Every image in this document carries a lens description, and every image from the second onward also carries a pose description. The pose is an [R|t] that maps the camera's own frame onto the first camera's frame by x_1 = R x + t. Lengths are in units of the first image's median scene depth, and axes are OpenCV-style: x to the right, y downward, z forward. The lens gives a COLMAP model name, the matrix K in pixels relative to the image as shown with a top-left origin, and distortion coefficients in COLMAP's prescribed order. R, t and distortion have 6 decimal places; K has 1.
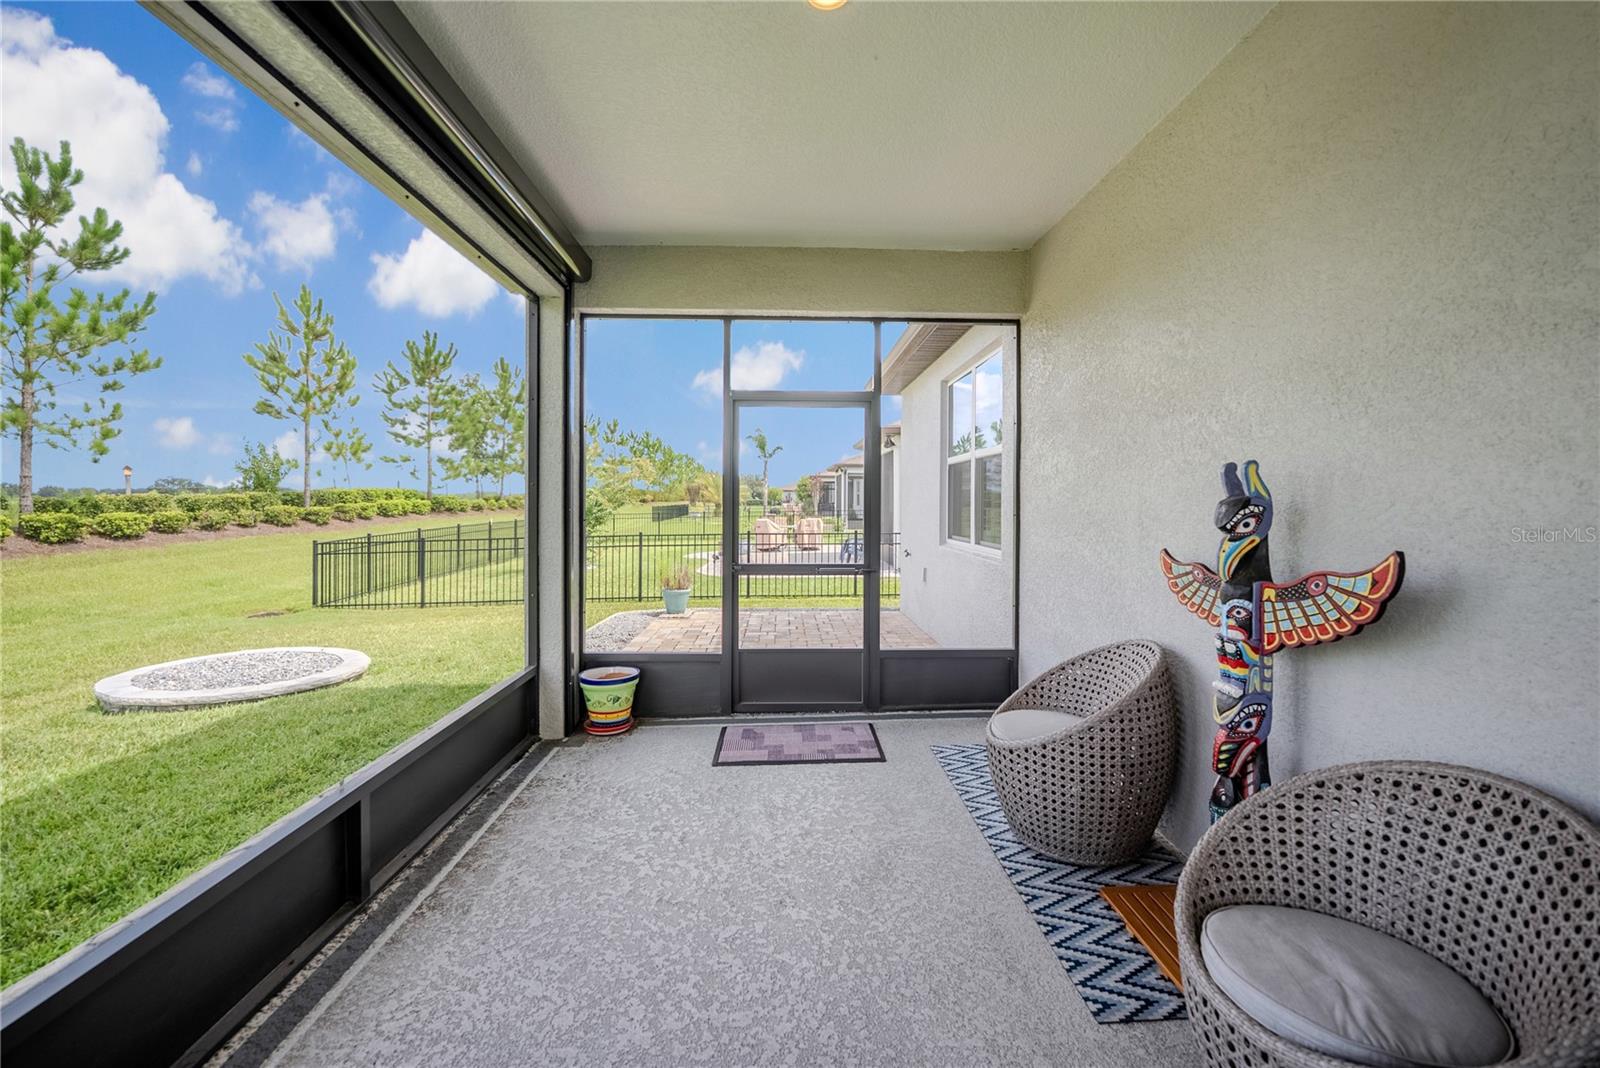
lens RADIAL K [[681.0, 0, 816.5], [0, 681.0, 500.7], [0, 0, 1]] dist [-0.001924, -0.017721]
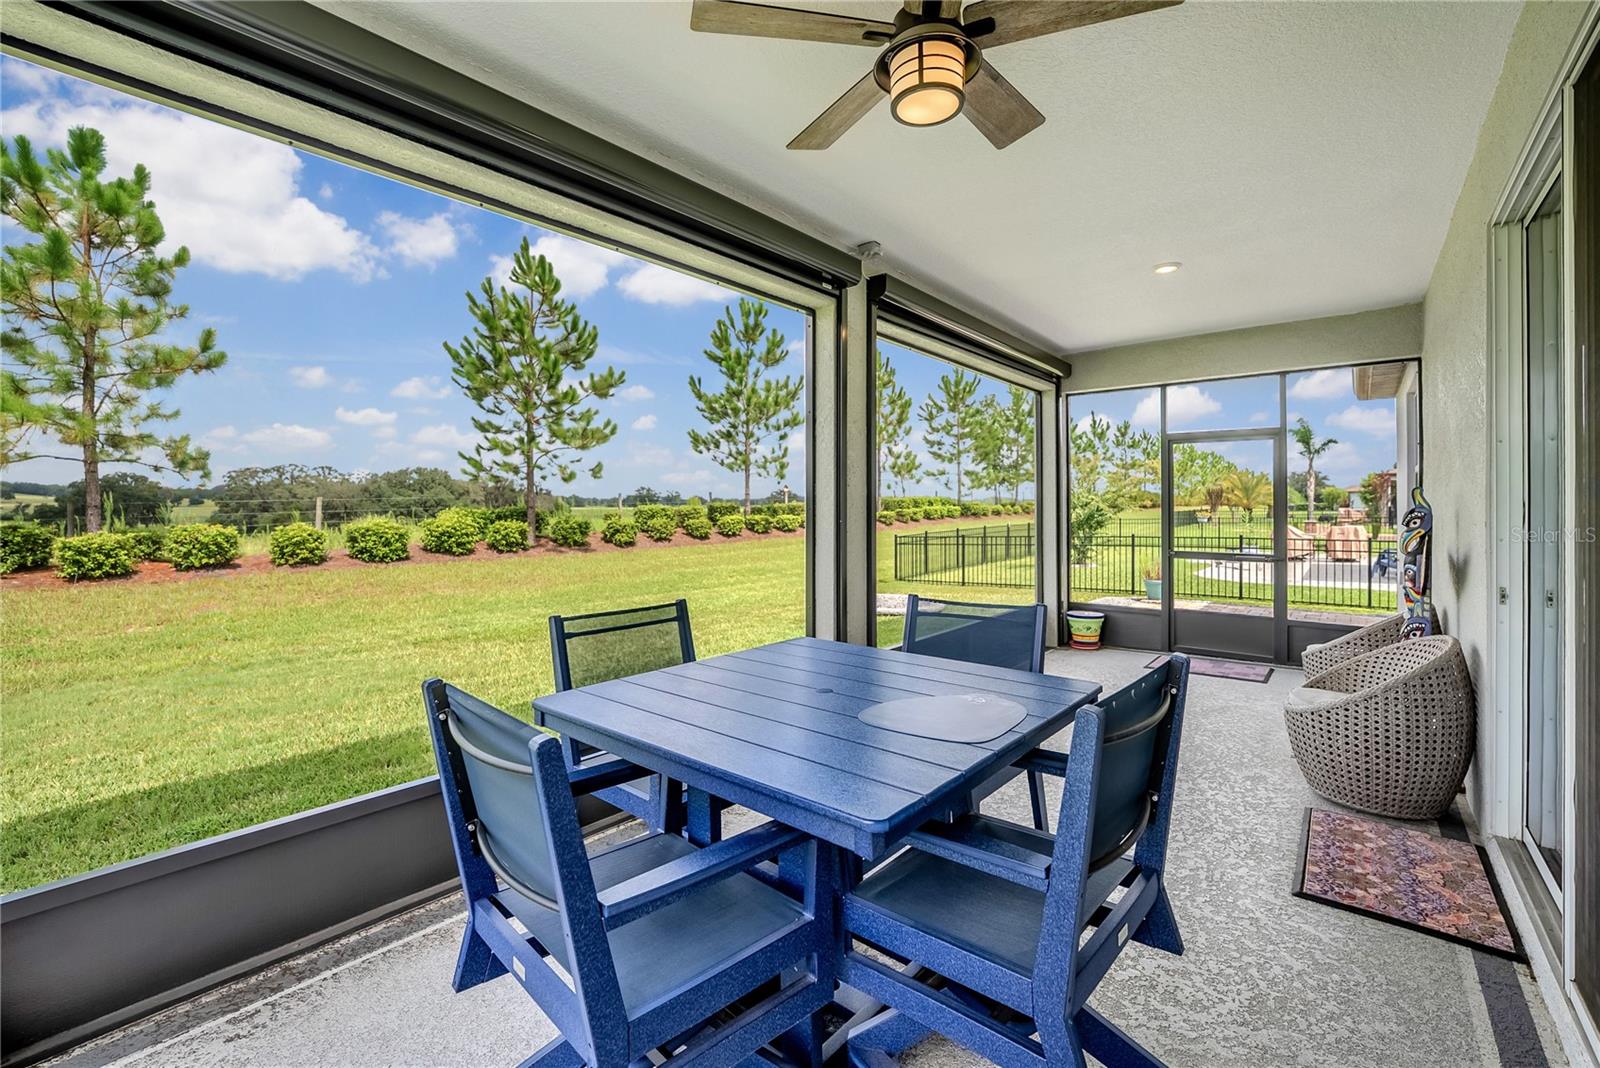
lens RADIAL K [[681.0, 0, 816.5], [0, 681.0, 500.7], [0, 0, 1]] dist [-0.001924, -0.017721]
pose [[0.753475, -0.009250, -0.657412, 0.058367], [0.004279, 0.999949, -0.009165, -0.000982], [0.657463, 0.004093, 0.753476, -0.133645]]
